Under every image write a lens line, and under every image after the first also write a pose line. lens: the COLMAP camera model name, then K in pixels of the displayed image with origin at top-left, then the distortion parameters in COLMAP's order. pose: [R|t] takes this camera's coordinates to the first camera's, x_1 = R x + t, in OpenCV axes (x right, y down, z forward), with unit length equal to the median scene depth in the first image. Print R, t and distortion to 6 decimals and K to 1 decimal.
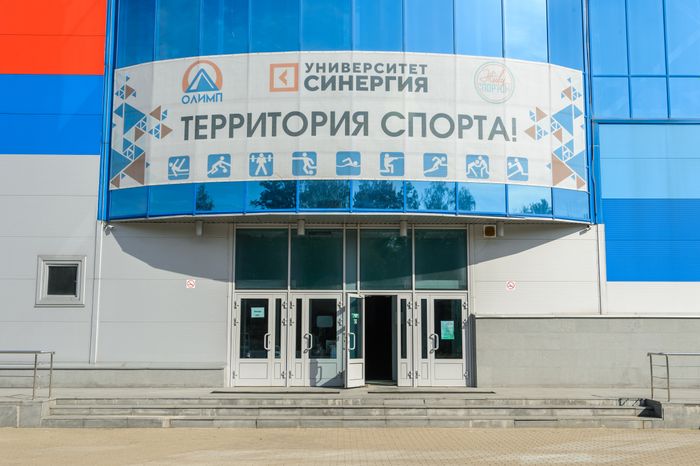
lens RADIAL K [[821.5, 0, 351.3], [0, 821.5, 221.1], [0, 0, 1]] dist [0.010199, -0.006011]
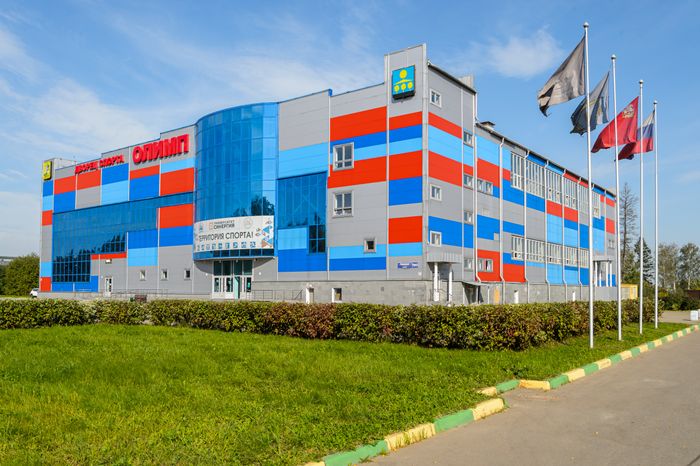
lens RADIAL K [[605.2, 0, 348.9], [0, 605.2, 265.4], [0, 0, 1]] dist [-0.037326, -0.000407]
pose [[0.787152, -0.025223, -0.616243, 2.317950], [0.085778, 0.993930, 0.068886, -0.123230], [0.610765, -0.107084, 0.784538, -0.995558]]
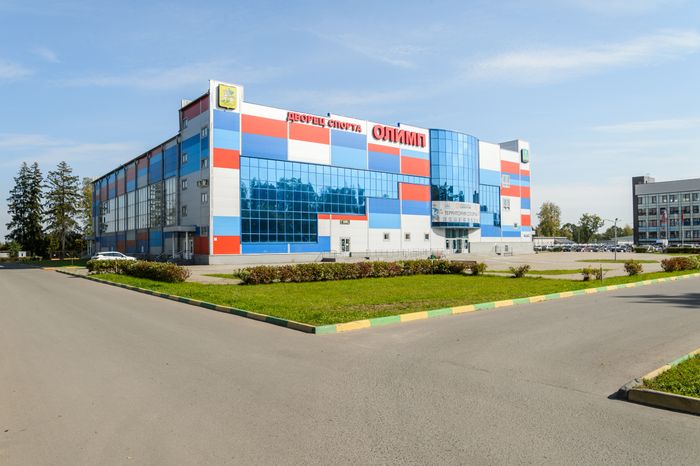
lens RADIAL K [[481.5, 0, 329.5], [0, 481.5, 236.7], [0, 0, 1]] dist [-0.082807, -0.000190]
pose [[0.801971, 0.000834, 0.597362, -3.043468], [-0.073245, 0.992591, 0.096947, -0.218488], [-0.592856, -0.121502, 0.796090, -1.382027]]
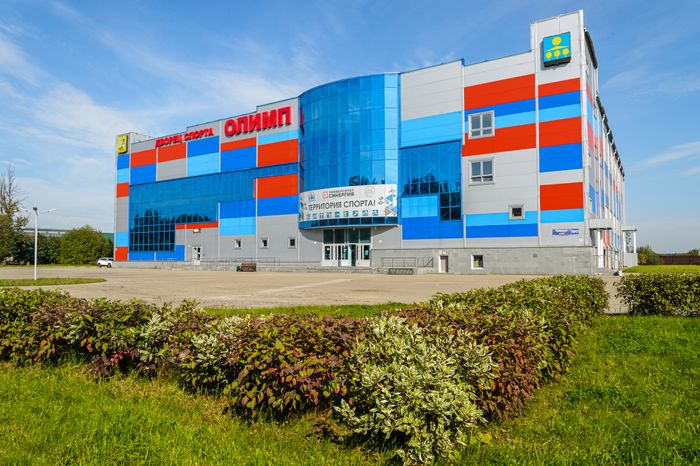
lens RADIAL K [[477.5, 0, 350.0], [0, 477.5, 233.0], [0, 0, 1]] dist [-0.002407, -0.000952]
pose [[0.838990, -0.032742, -0.543160, 1.336997], [0.081385, 0.994511, 0.065760, -0.126621], [0.538026, -0.099377, 0.837050, -1.008826]]
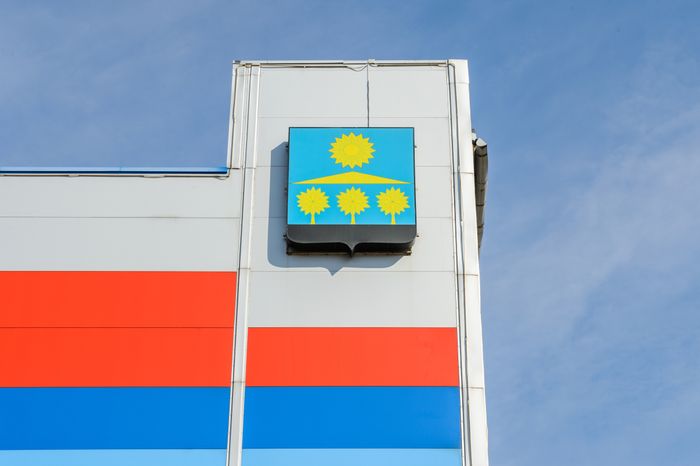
lens RADIAL K [[1699.3, 0, 350.0], [0, 1699.3, 233.0], [0, 0, 1]] dist [-0.002668, -0.018422]
pose [[0.999889, -0.007218, -0.013032, 1.033480], [0.000230, 0.882154, -0.470961, 0.003778], [0.014896, 0.470905, 0.882058, -0.059083]]
